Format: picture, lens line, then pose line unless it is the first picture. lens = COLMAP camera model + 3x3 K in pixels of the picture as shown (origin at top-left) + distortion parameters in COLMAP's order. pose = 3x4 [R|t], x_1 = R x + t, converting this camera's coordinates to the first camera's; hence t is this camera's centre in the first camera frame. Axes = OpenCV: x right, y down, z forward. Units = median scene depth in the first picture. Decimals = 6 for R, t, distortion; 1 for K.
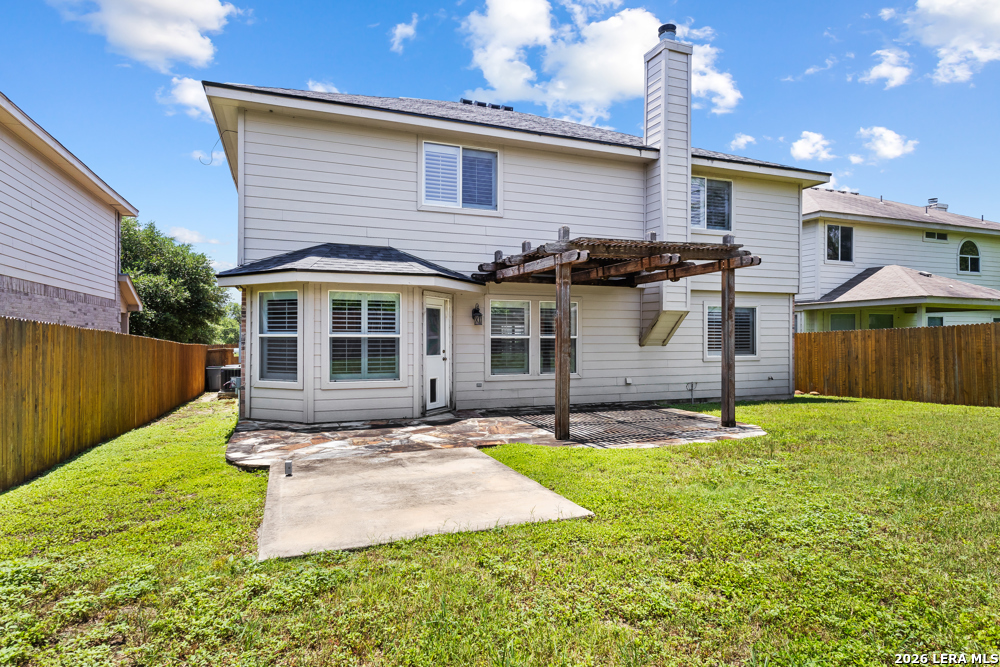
lens RADIAL K [[550.8, 0, 500.0], [0, 550.8, 333.5], [0, 0, 1]] dist [0.002026, 0.000123]
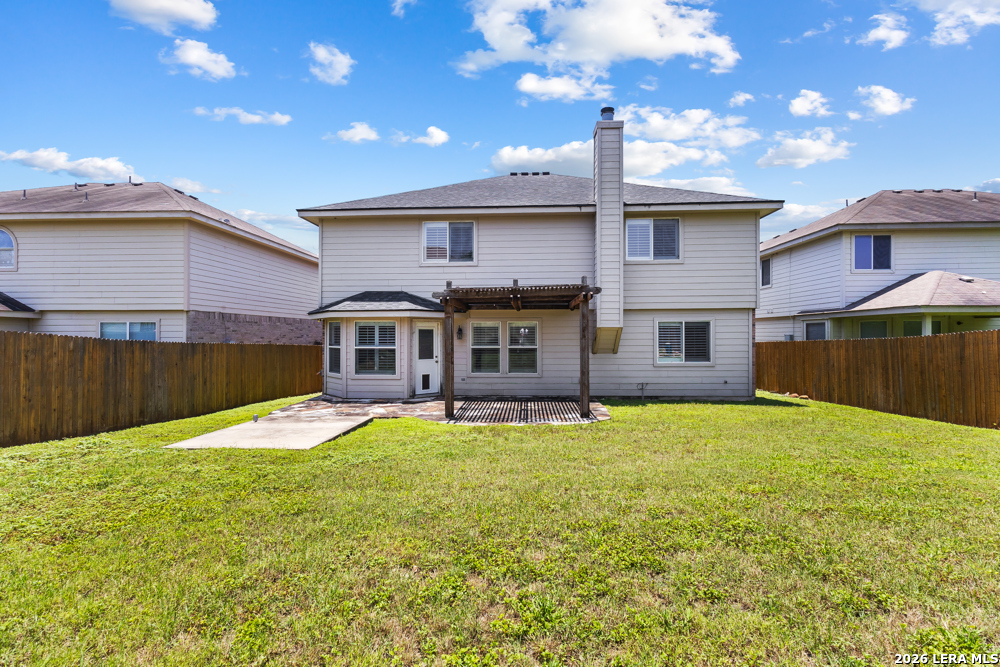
lens RADIAL K [[464.8, 0, 520.2], [0, 464.8, 330.0], [0, 0, 1]] dist [-0.014299, 0.000083]
pose [[0.913616, -0.006513, -0.406527, 0.601233], [0.006509, 0.999978, -0.001392, -0.036778], [0.406527, -0.001374, 0.913638, -0.086693]]
